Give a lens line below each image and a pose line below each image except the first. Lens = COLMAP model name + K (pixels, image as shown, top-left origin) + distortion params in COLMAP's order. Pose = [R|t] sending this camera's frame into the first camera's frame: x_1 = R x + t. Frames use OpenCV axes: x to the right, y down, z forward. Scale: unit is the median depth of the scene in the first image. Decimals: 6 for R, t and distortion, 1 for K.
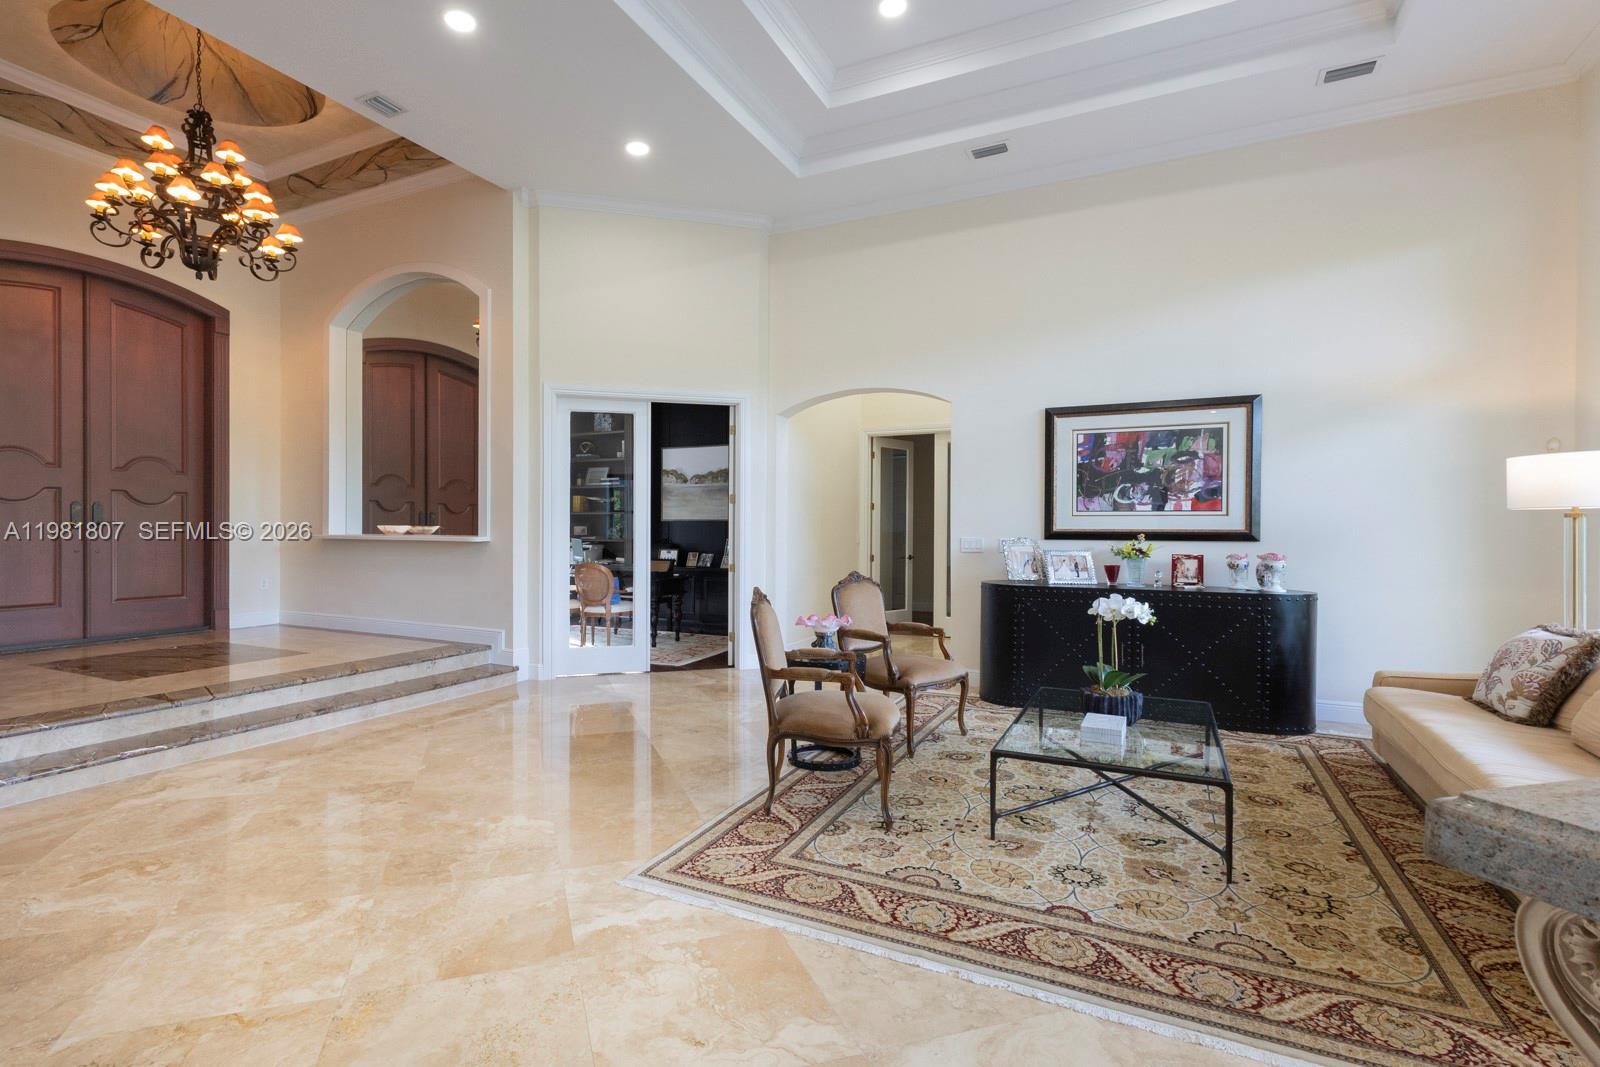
lens RADIAL K [[778.4, 0, 784.7], [0, 778.4, 534.3], [0, 0, 1]] dist [0.013256, -0.002594]
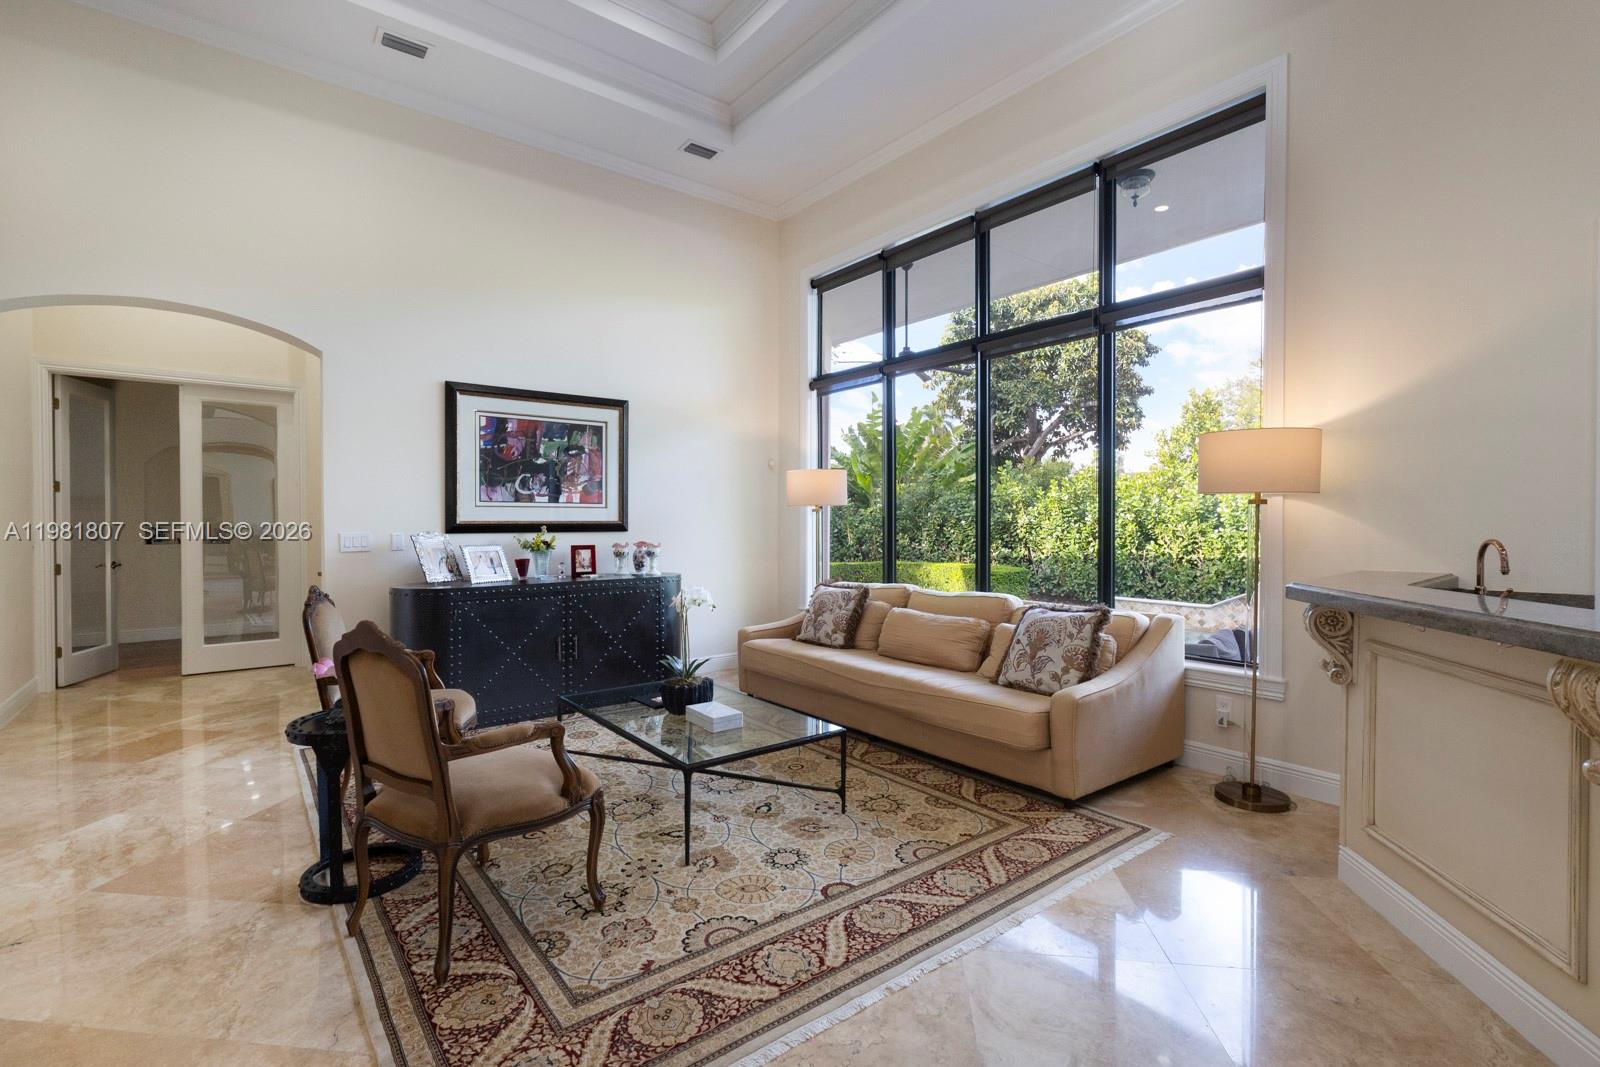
lens RADIAL K [[763.3, 0, 805.0], [0, 763.3, 536.5], [0, 0, 1]] dist [0.001590, -0.000639]
pose [[0.424326, -0.022379, 0.905233, -0.445315], [0.010261, 0.999749, 0.019906, -0.004295], [-0.905452, 0.000842, 0.424449, 0.480375]]
